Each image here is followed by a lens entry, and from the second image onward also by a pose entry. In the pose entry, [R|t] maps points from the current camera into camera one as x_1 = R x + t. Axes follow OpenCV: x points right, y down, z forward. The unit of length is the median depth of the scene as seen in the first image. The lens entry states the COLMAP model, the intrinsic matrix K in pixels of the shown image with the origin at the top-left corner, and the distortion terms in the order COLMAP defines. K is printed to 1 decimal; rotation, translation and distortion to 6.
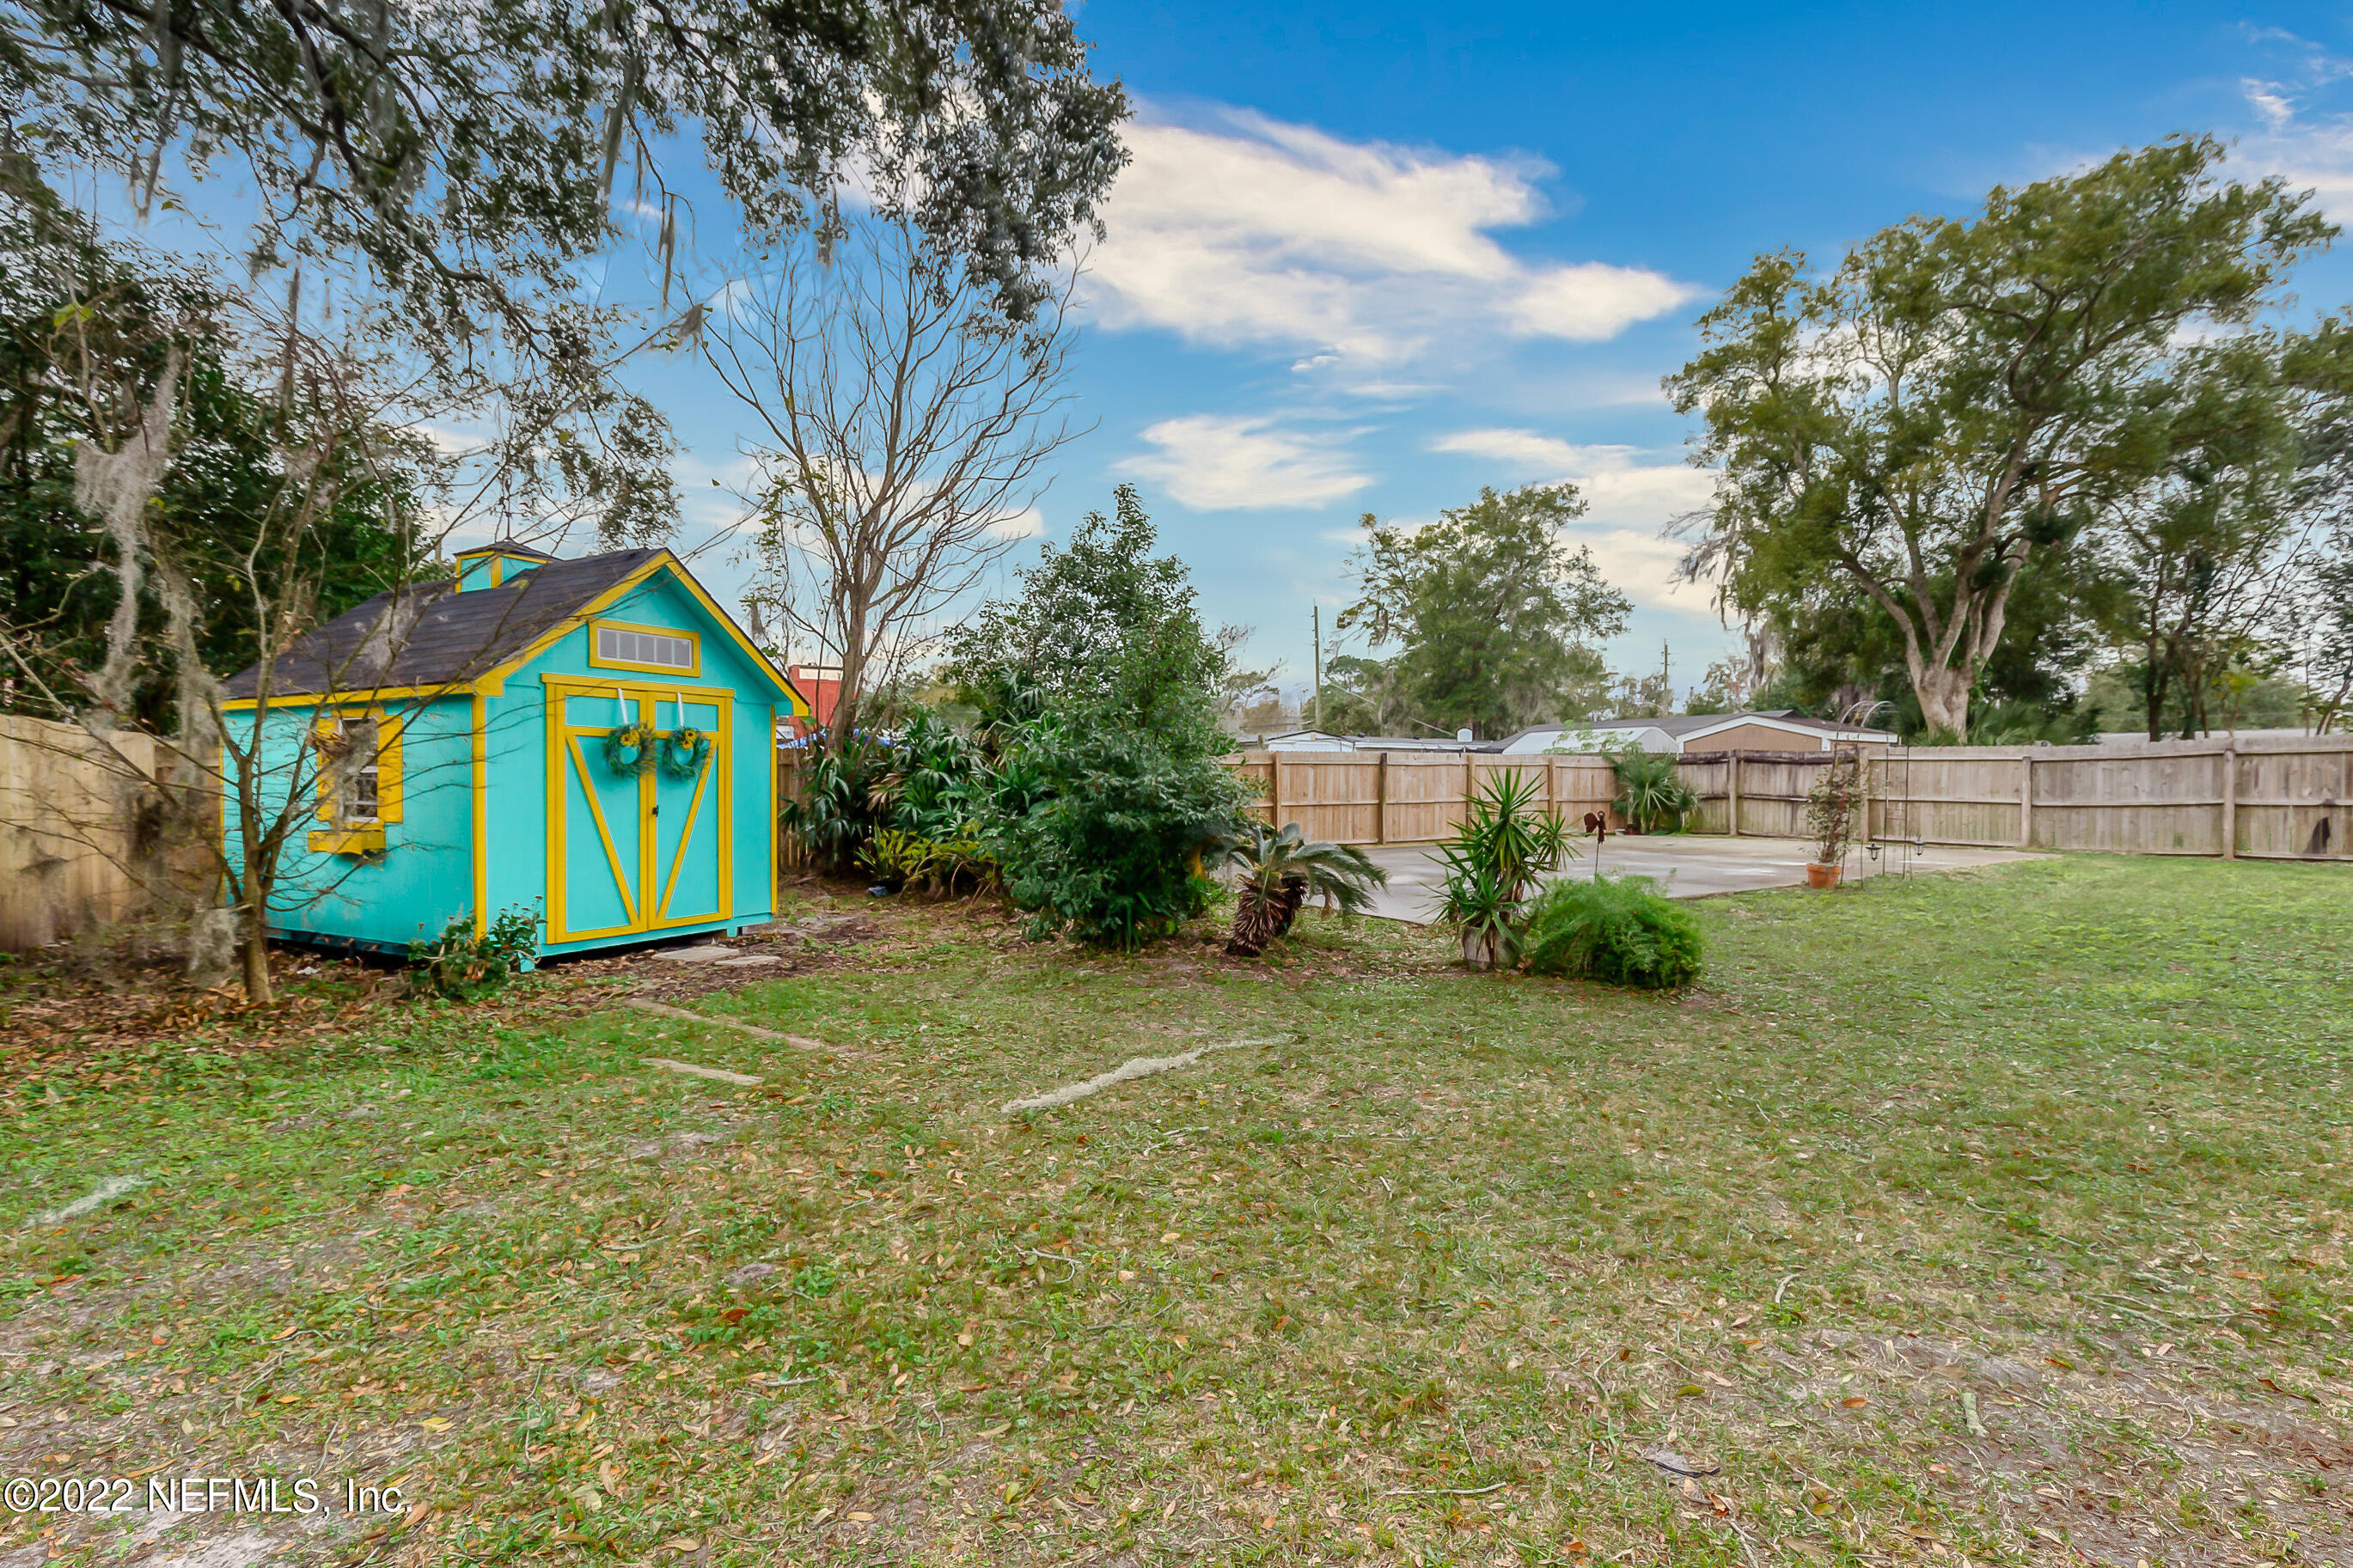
lens RADIAL K [[1090.8, 0, 1191.0], [0, 1090.8, 779.6], [0, 0, 1]] dist [-0.001249, -0.000402]
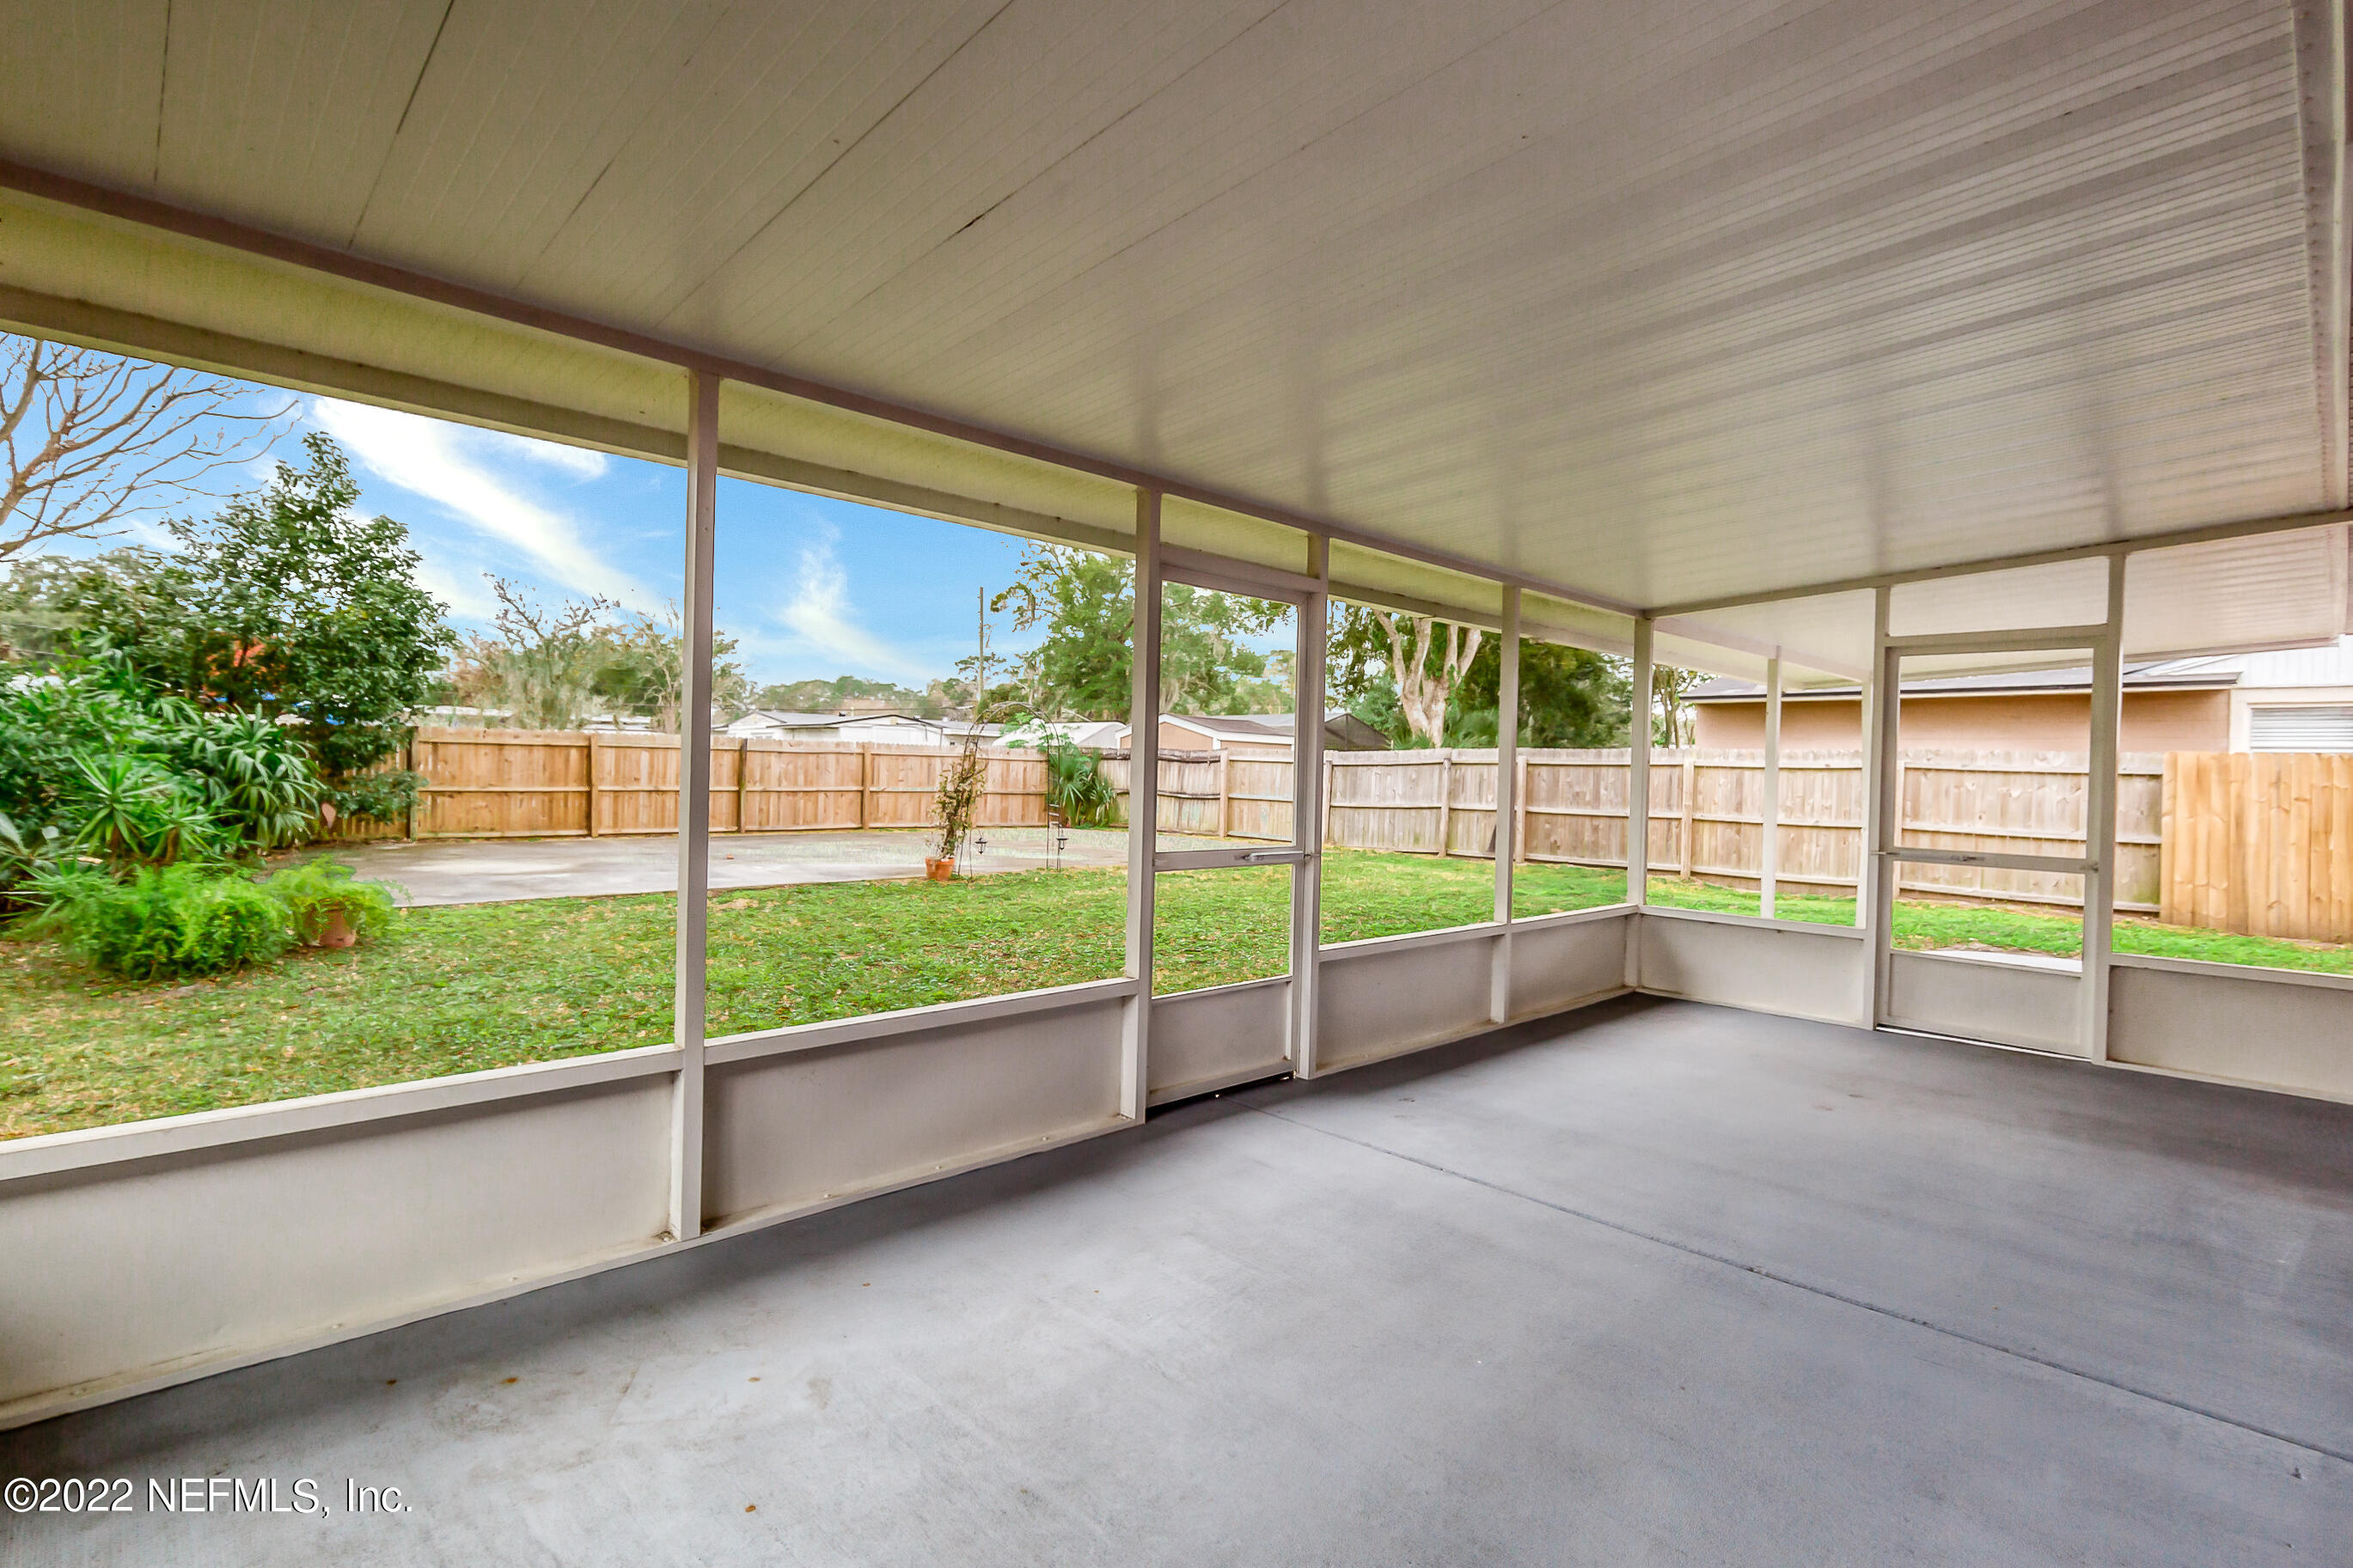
lens RADIAL K [[1090.8, 0, 1184.6], [0, 1090.8, 795.0], [0, 0, 1]] dist [-0.001249, -0.000402]
pose [[0.976214, 0.021796, 0.215710, 0.324817], [-0.027904, 0.999290, 0.025311, -0.008994], [-0.215005, -0.030728, 0.976129, -0.039542]]
